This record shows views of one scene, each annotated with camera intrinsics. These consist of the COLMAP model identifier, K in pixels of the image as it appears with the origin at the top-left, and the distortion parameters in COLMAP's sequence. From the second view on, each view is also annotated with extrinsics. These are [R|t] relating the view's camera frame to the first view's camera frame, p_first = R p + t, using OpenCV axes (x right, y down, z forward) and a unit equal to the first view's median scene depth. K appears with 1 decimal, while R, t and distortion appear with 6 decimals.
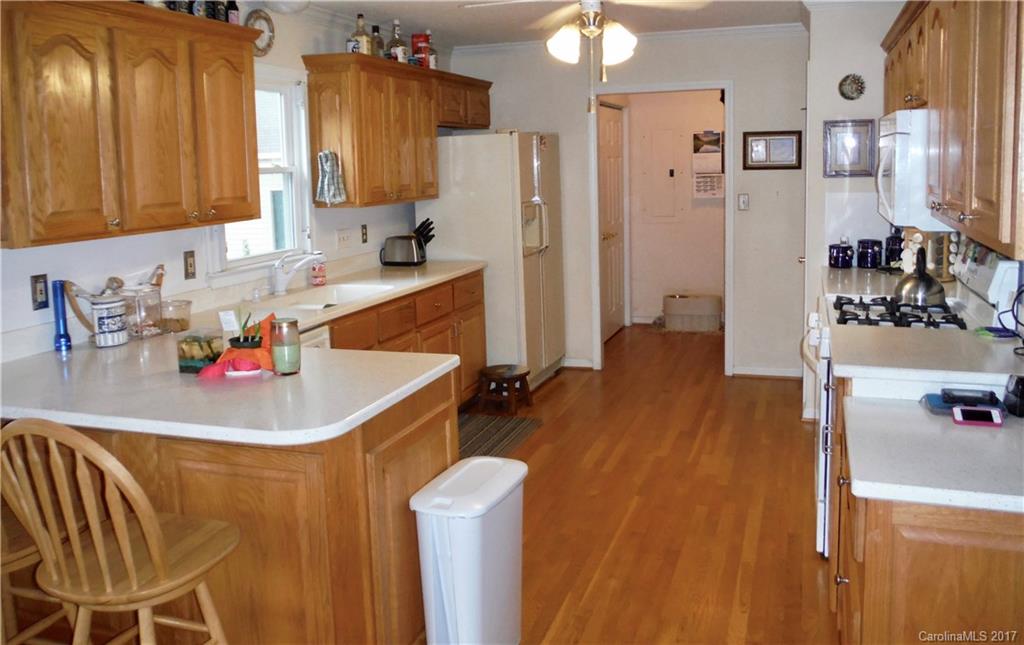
lens RADIAL K [[865.6, 0, 512.2], [0, 865.6, 261.0], [0, 0, 1]] dist [-0.013788, -0.003132]
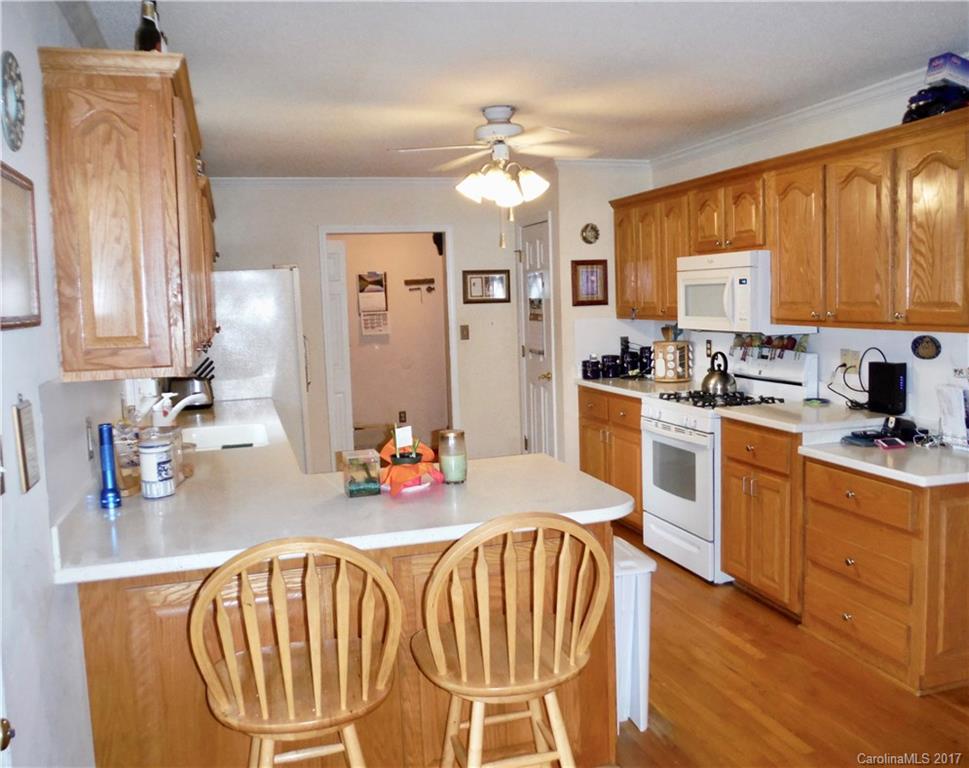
lens RADIAL K [[880.8, 0, 484.5], [0, 880.8, 384.0], [0, 0, 1]] dist [-0.000872, 0.003882]
pose [[0.819251, -0.062524, 0.570016, -0.470716], [0.081490, 0.996644, -0.007801, 0.012755], [-0.567615, 0.052841, 0.821596, 0.050967]]
